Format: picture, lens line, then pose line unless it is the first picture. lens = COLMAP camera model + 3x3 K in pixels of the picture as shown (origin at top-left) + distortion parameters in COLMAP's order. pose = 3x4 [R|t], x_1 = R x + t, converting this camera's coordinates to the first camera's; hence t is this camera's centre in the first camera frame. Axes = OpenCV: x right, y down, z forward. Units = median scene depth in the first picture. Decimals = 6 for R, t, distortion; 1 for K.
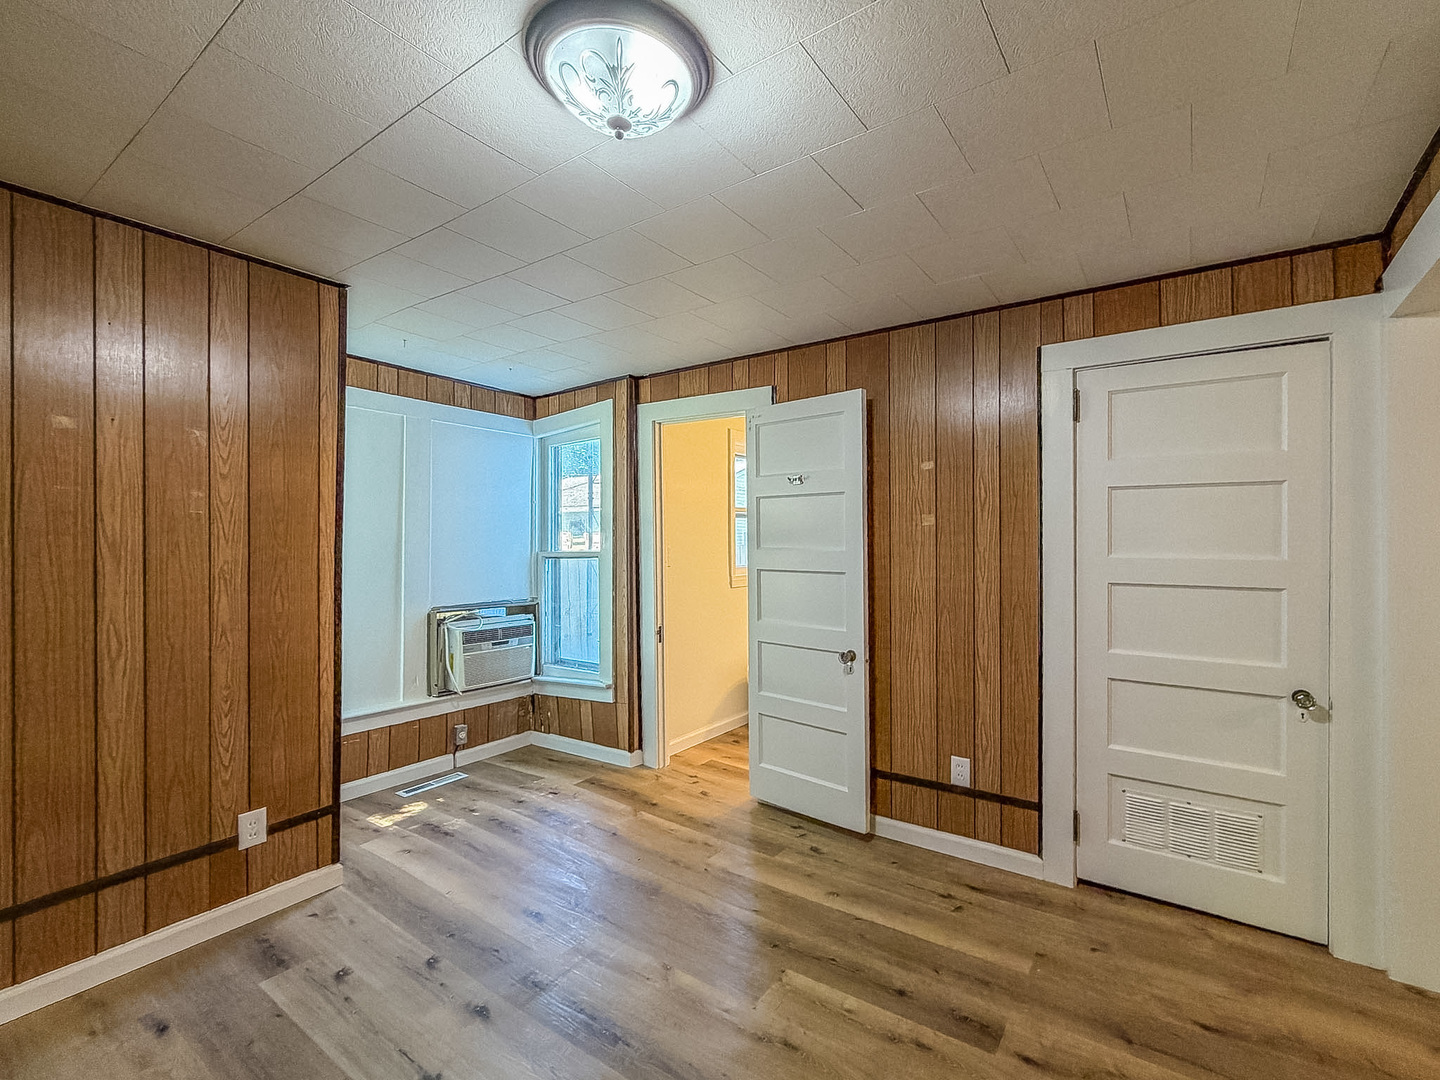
lens RADIAL K [[635.6, 0, 829.5], [0, 635.6, 541.2], [0, 0, 1]] dist [0.004233, -0.002355]
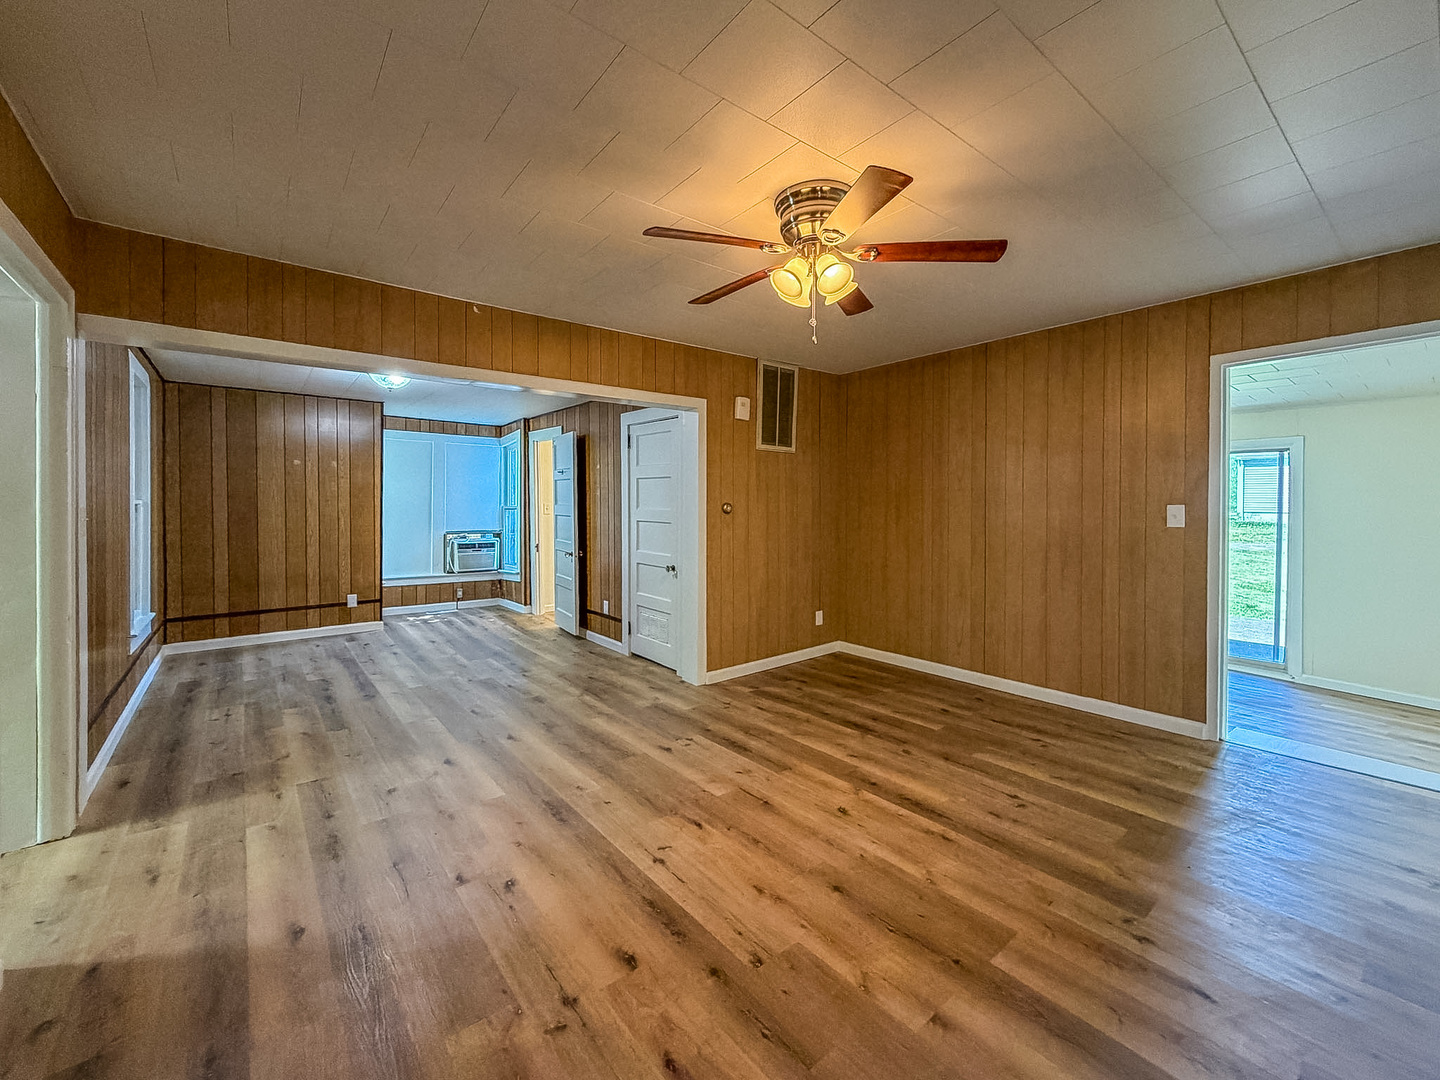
lens RADIAL K [[635.6, 0, 763.7], [0, 635.6, 512.4], [0, 0, 1]] dist [0.004233, -0.002355]
pose [[0.944234, 0.014295, -0.328966, 1.508808], [-0.010985, 0.999869, 0.011918, 0.006745], [0.329093, -0.007640, 0.944267, -0.920435]]
